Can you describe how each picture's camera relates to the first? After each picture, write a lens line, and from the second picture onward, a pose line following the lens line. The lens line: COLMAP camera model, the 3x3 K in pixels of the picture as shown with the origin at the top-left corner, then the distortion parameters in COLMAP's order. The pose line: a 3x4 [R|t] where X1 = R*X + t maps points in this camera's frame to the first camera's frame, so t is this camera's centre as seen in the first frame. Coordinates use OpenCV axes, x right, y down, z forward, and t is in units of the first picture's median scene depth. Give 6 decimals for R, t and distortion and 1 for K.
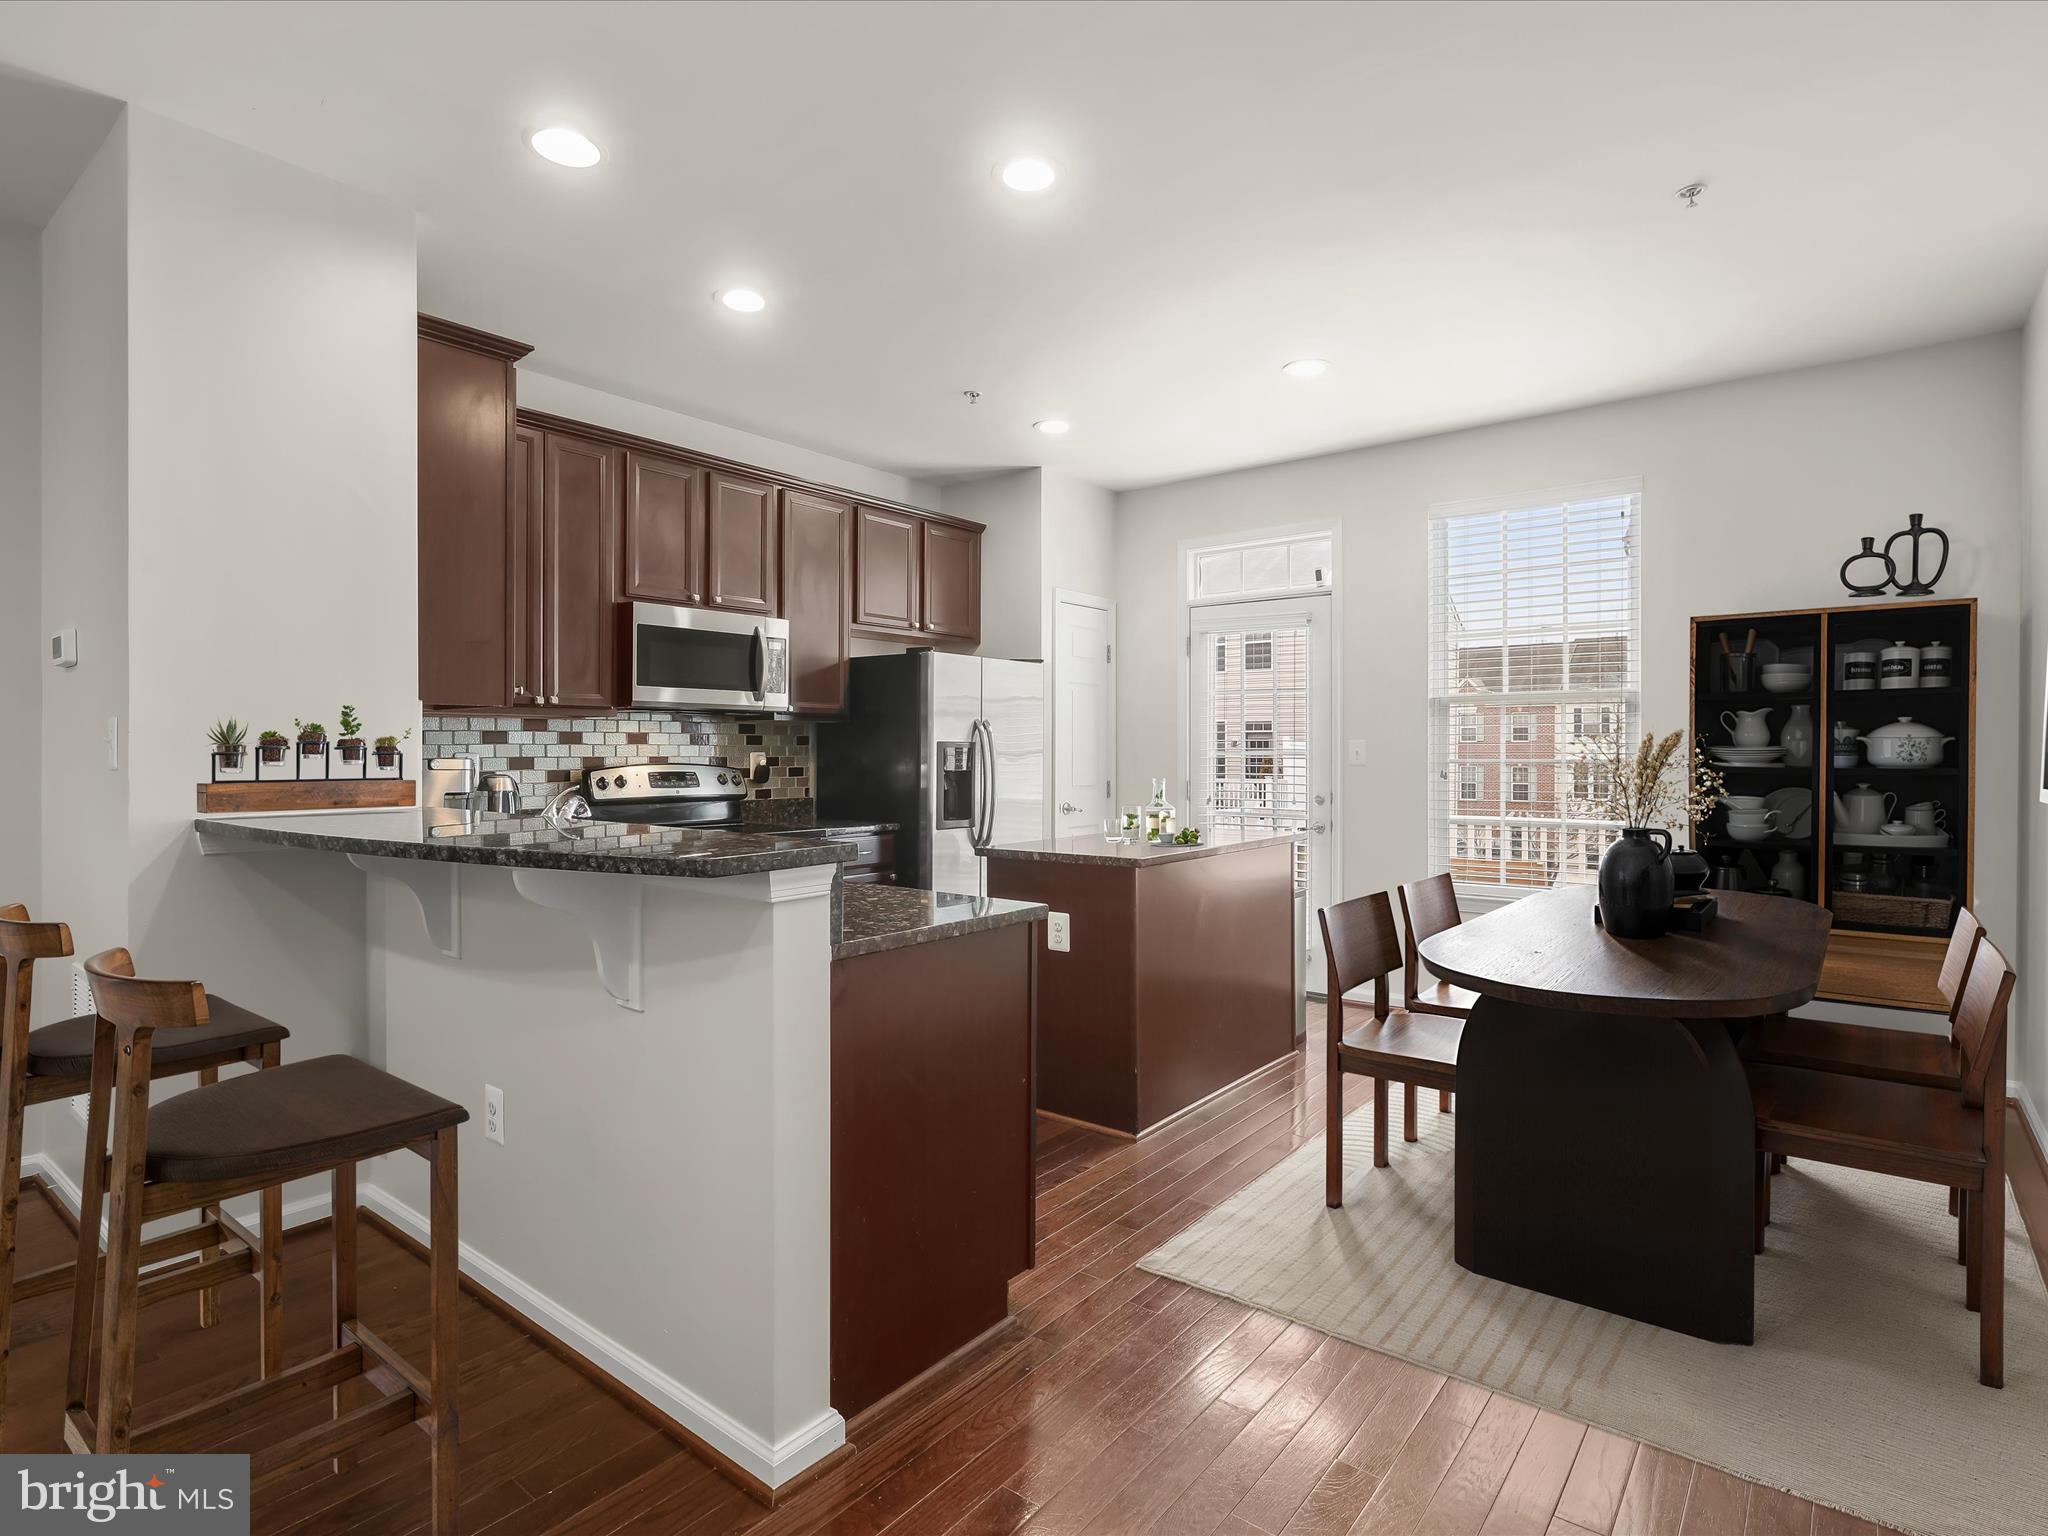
lens RADIAL K [[1047.0, 0, 1024.0], [0, 1047.0, 768.0], [0, 0, 1]] dist [0.000863, 0.000132]
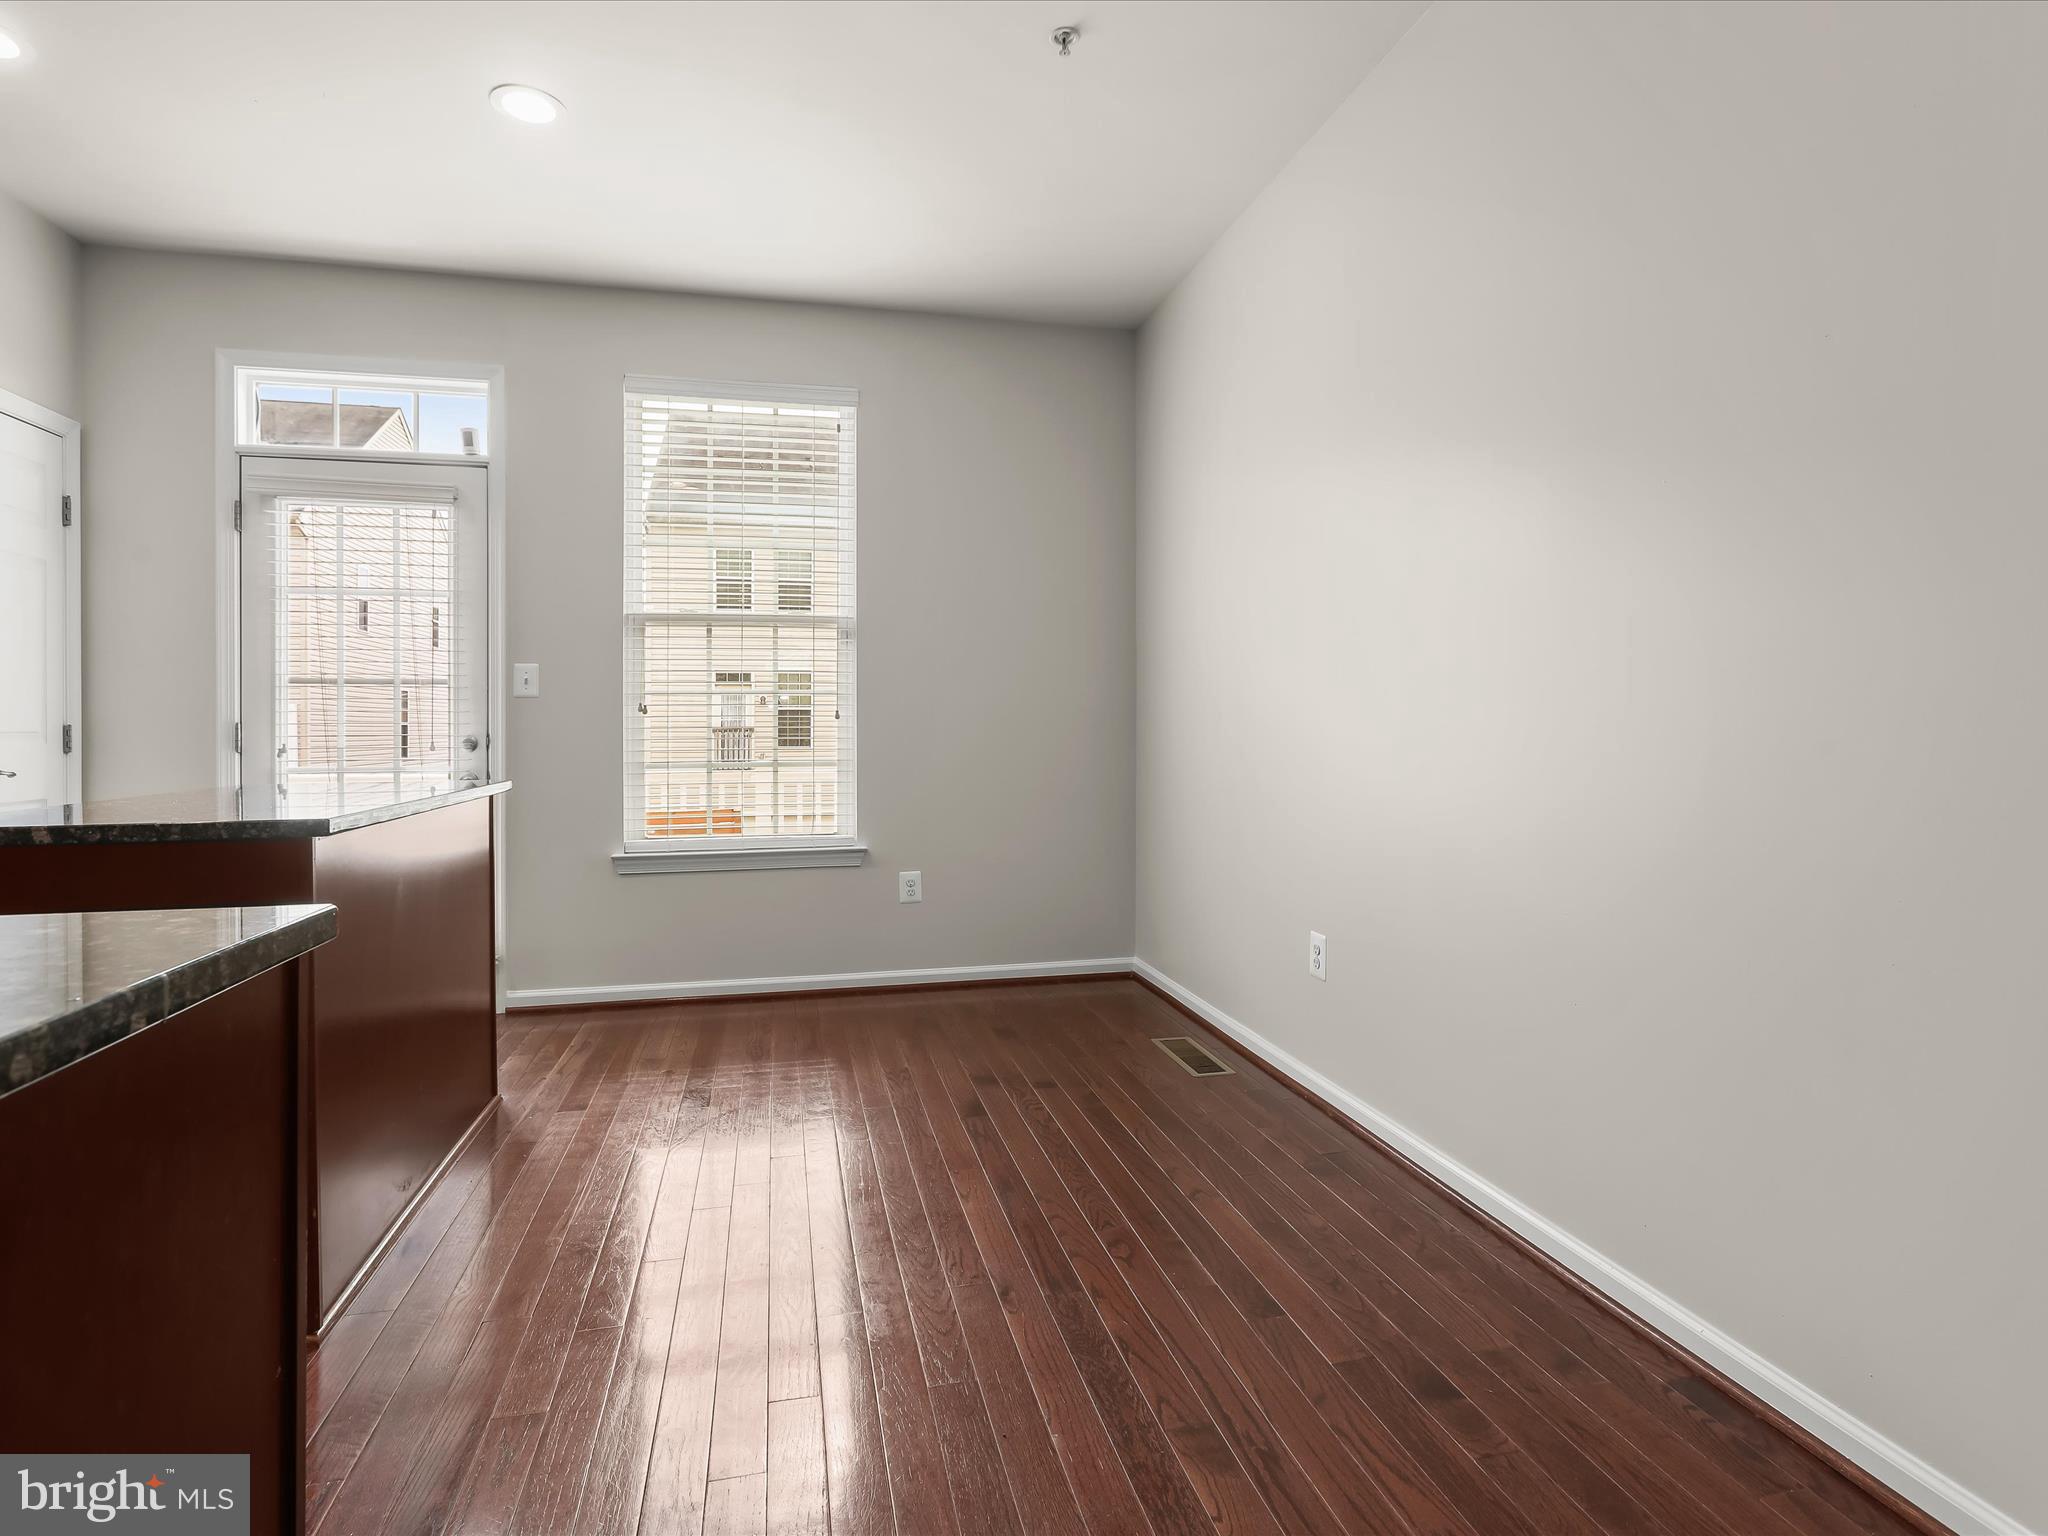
lens RADIAL K [[1056.6, 0, 1015.4], [0, 1056.6, 725.1], [0, 0, 1]] dist [0.001441, 0.000841]
pose [[0.626803, -0.000310, 0.779178, -0.056457], [0.014463, 0.999832, -0.011237, 0.031016], [-0.779044, 0.018313, 0.626702, 0.236933]]
